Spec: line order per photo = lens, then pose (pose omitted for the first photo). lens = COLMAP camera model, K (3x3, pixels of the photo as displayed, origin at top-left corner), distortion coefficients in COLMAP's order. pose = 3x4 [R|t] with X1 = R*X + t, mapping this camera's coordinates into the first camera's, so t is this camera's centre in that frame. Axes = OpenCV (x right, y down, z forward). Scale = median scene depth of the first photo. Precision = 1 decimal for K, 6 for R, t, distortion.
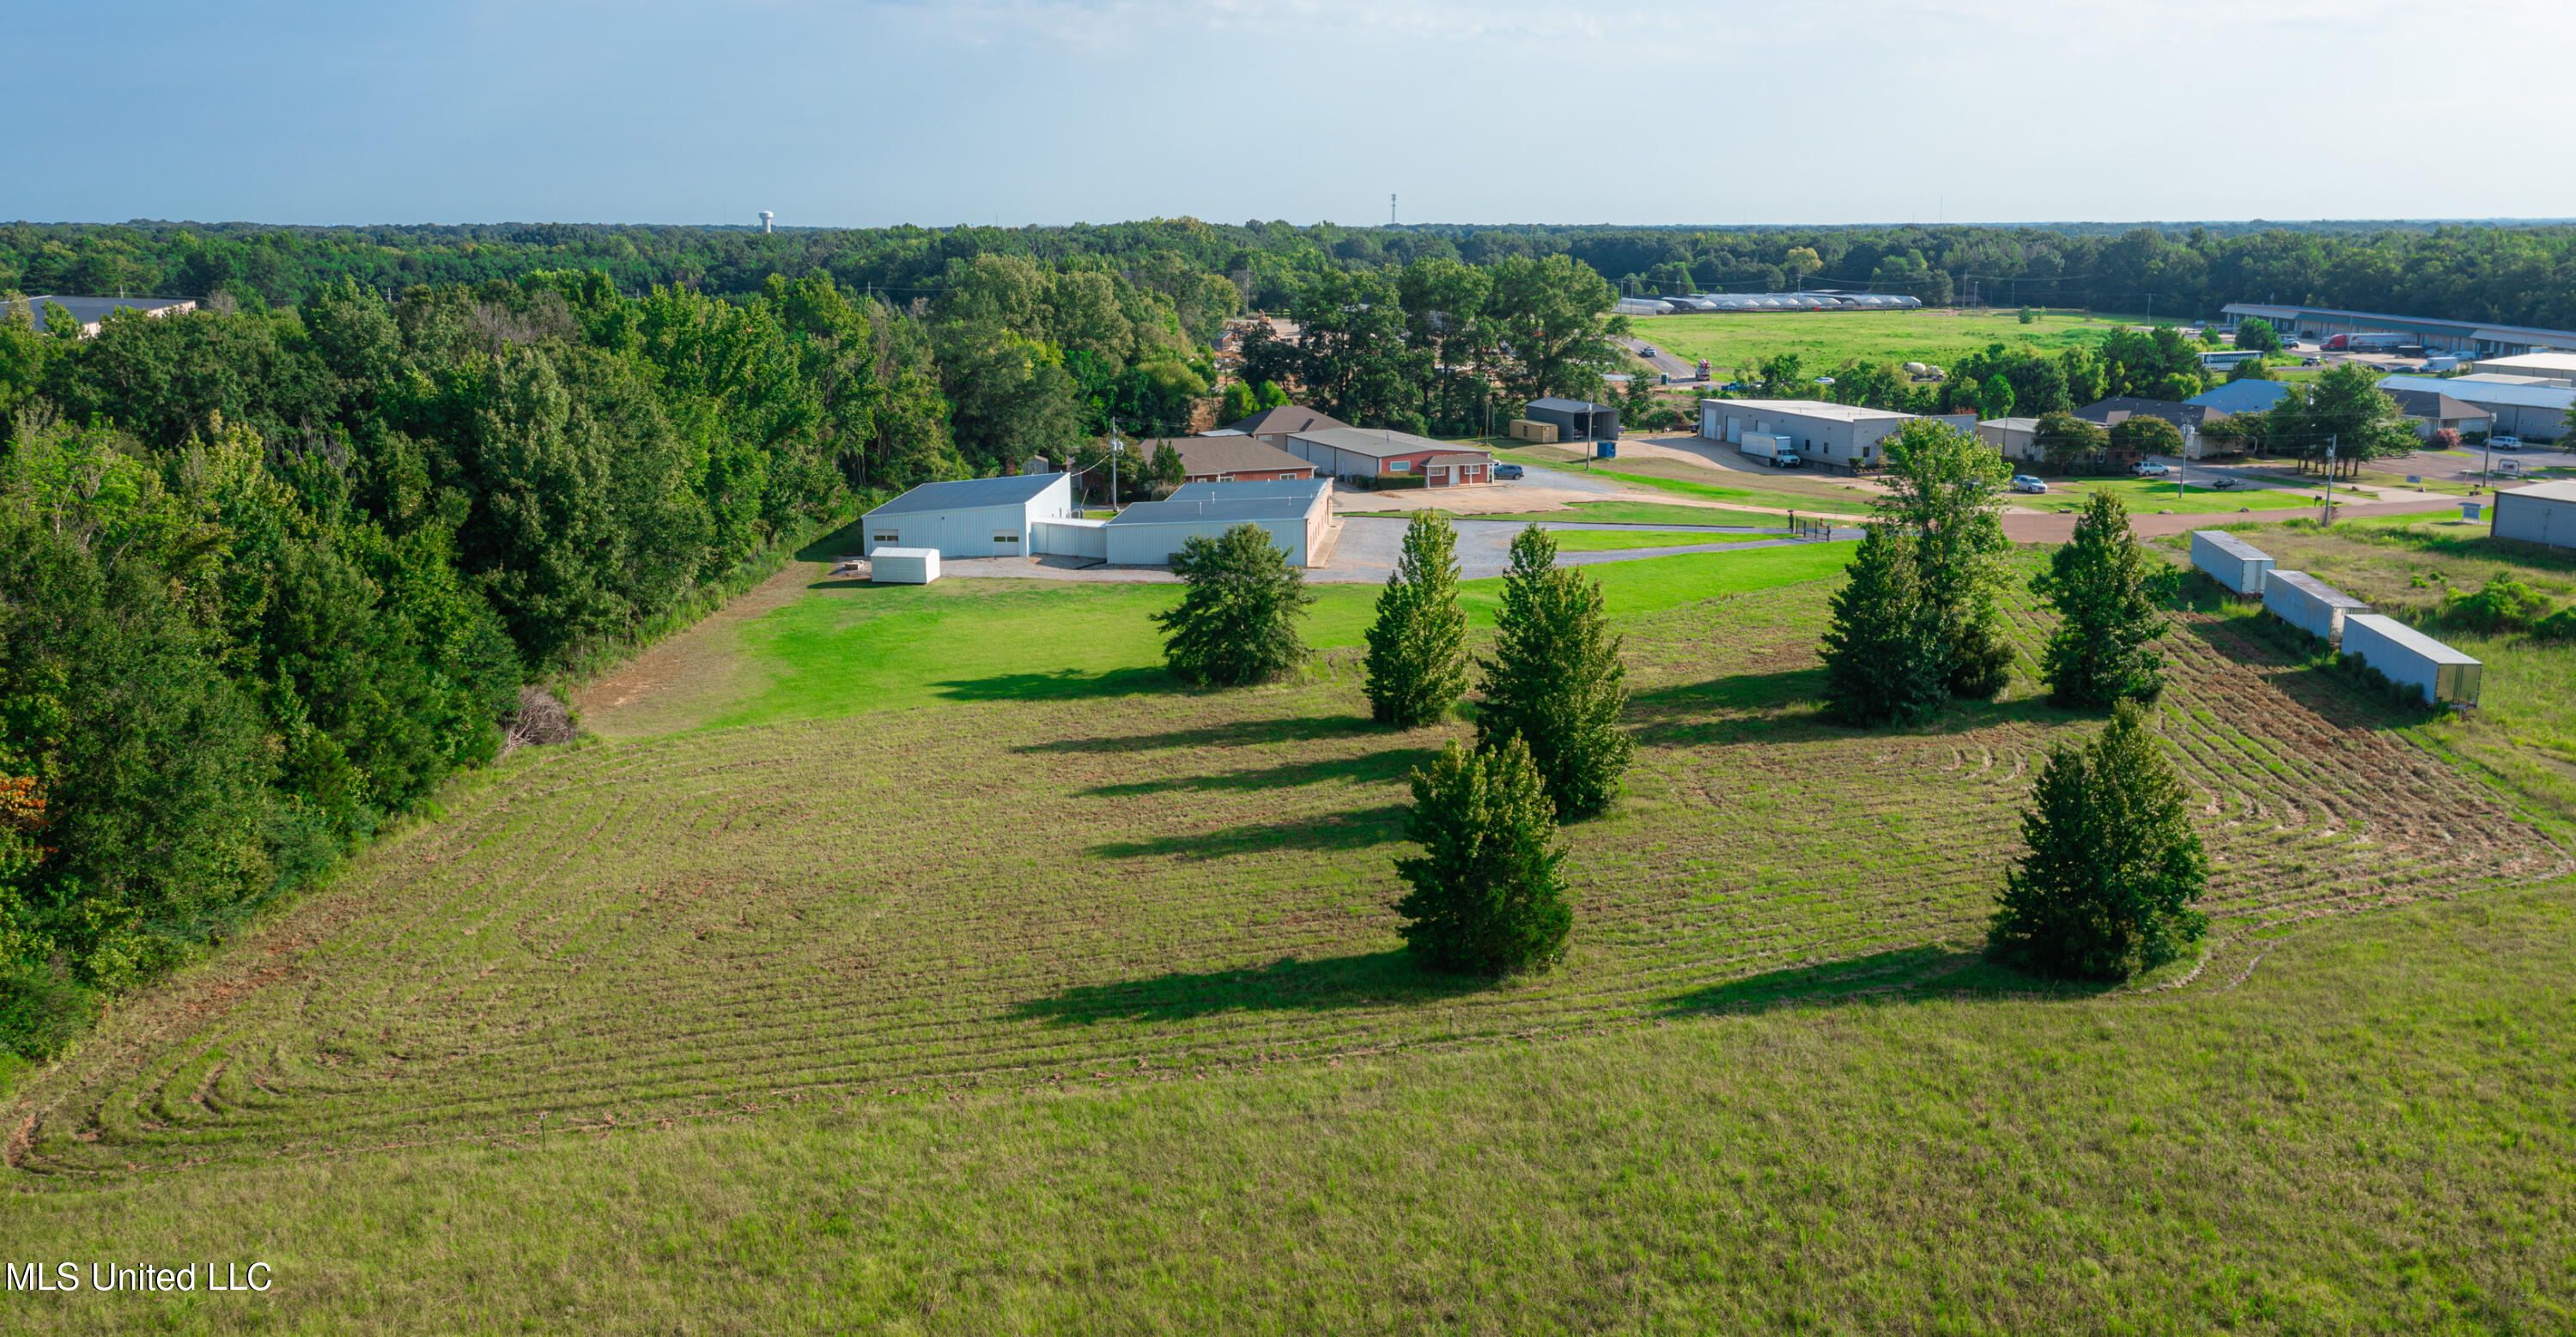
lens RADIAL K [[2062.2, 0, 1293.1], [0, 2062.2, 665.2], [0, 0, 1]] dist [-0.005871, 0.034076]
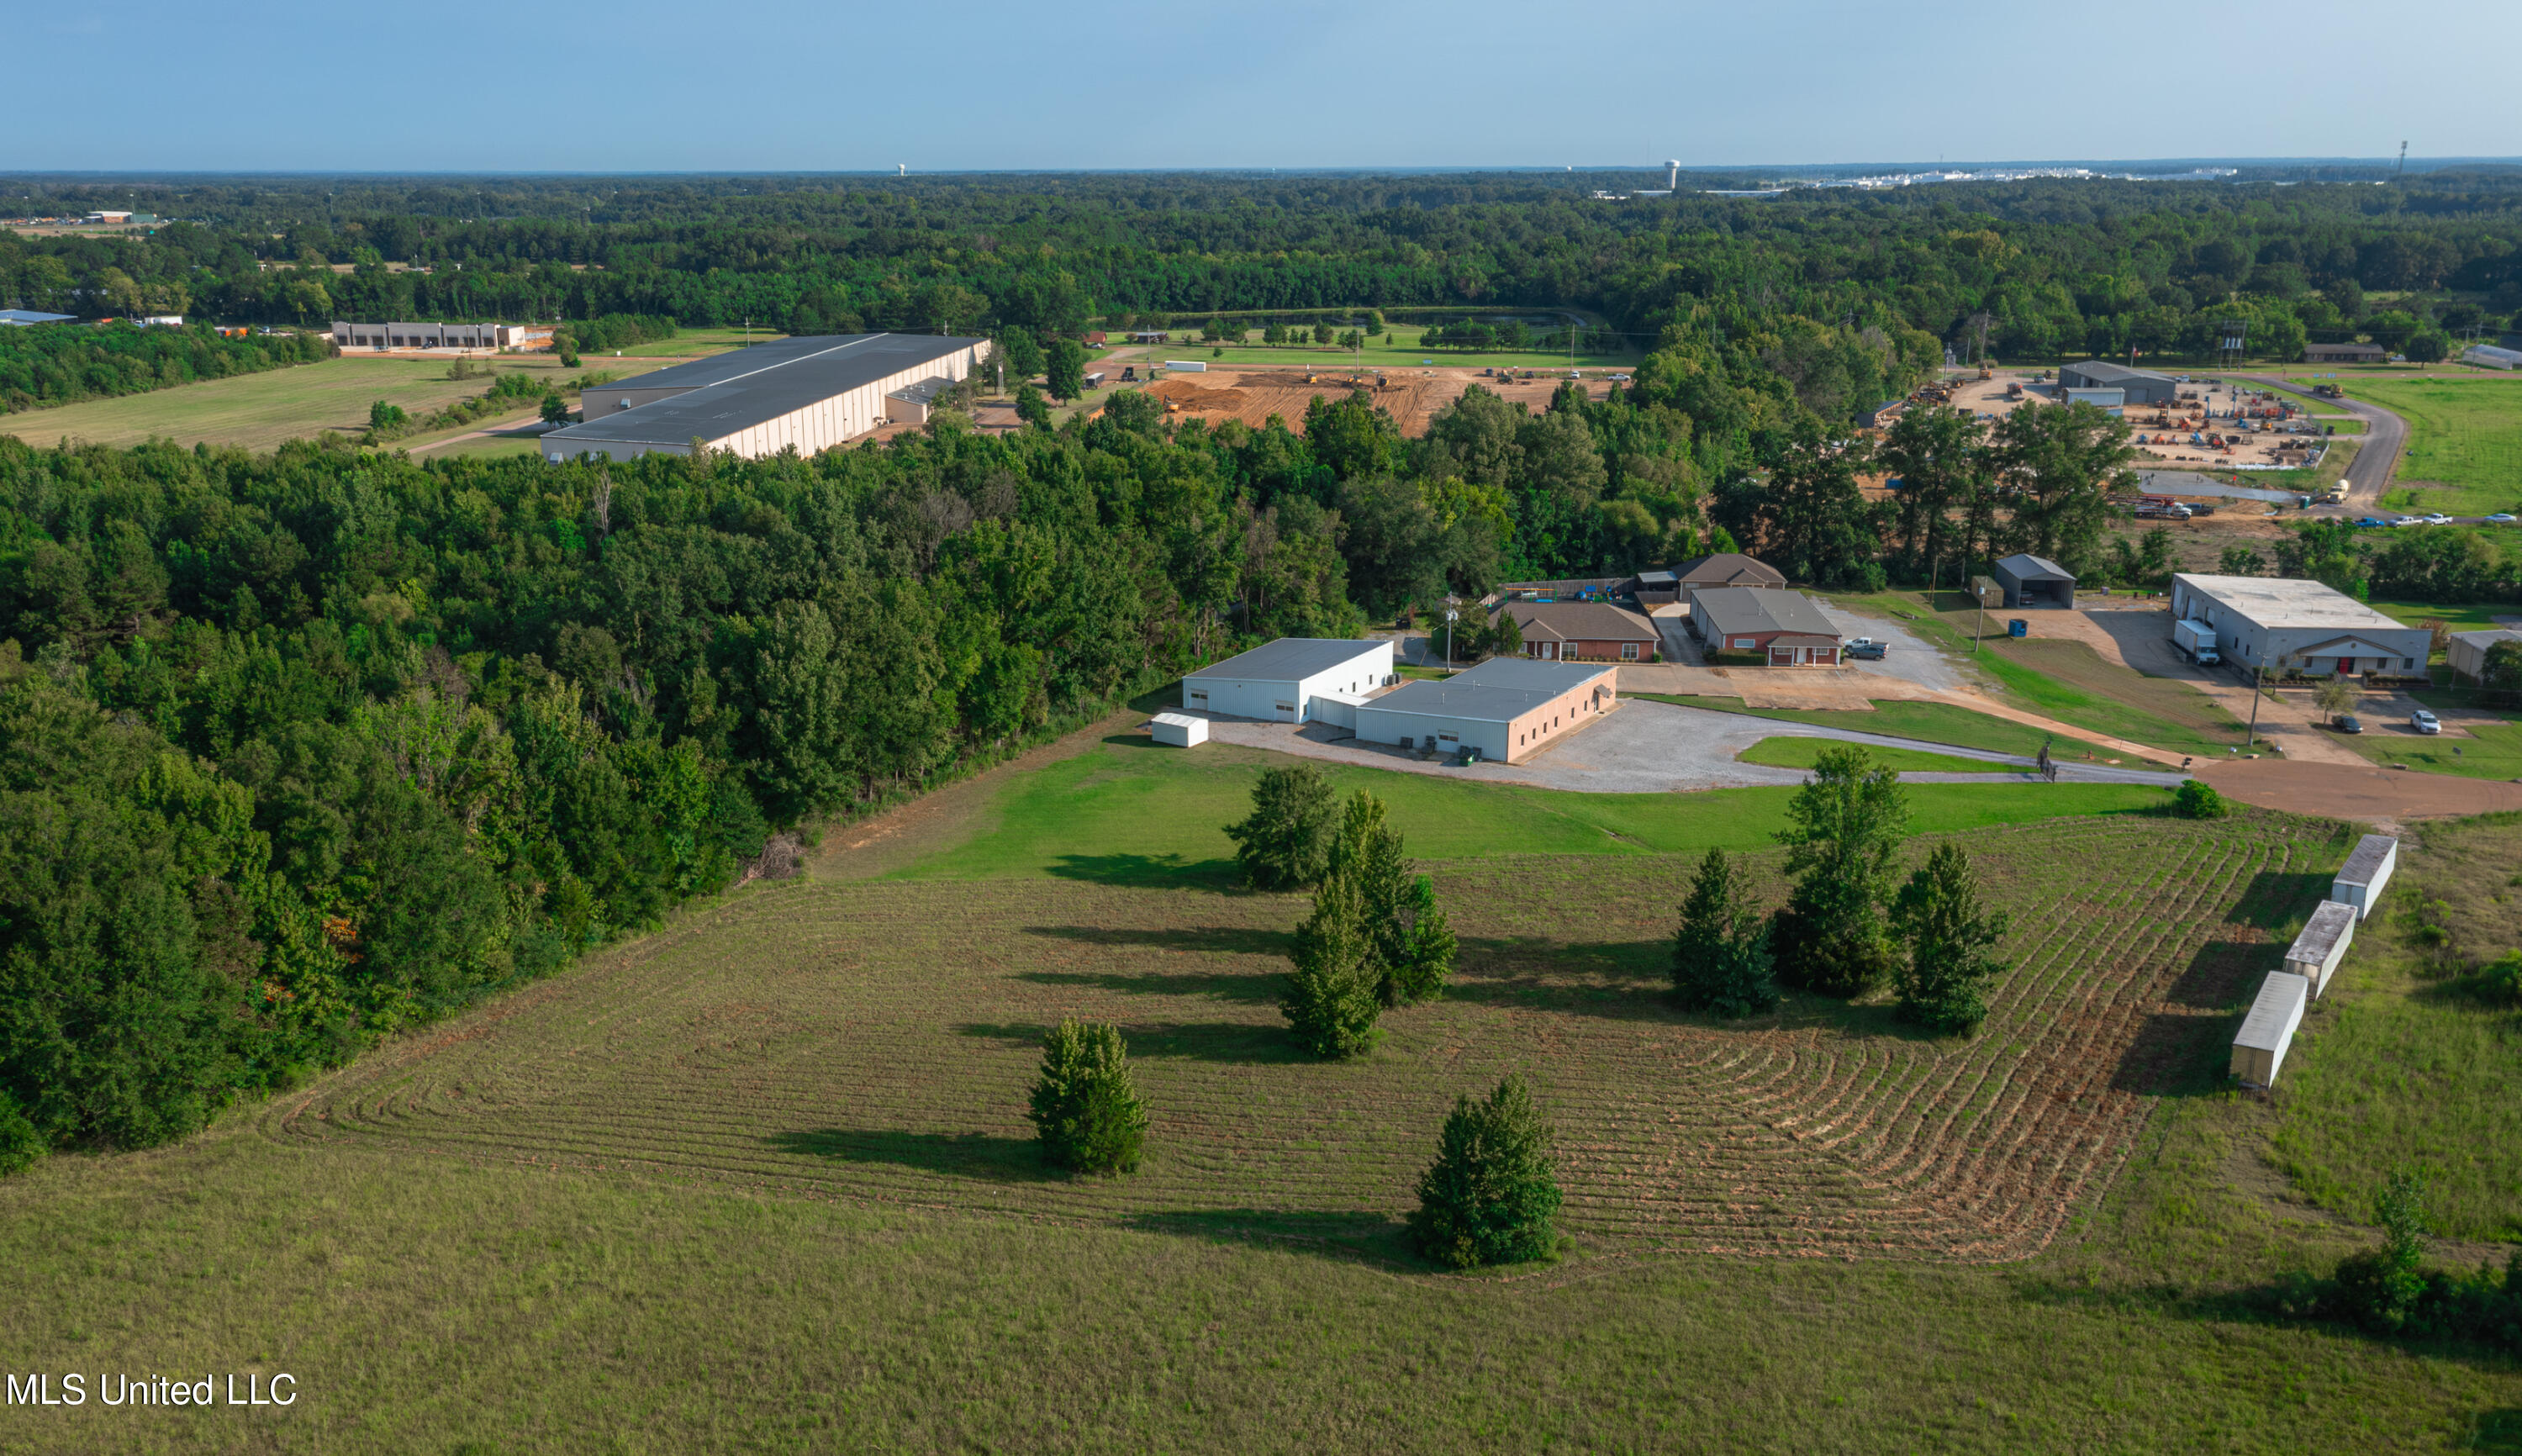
lens RADIAL K [[2191.3, 0, 1237.0], [0, 2191.3, 739.4], [0, 0, 1]] dist [0.025893, 0.001910]
pose [[0.892945, 0.118009, -0.434422, 0.618192], [-0.092576, 0.992540, 0.079333, -0.218928], [0.440543, -0.030623, 0.897209, -0.282779]]
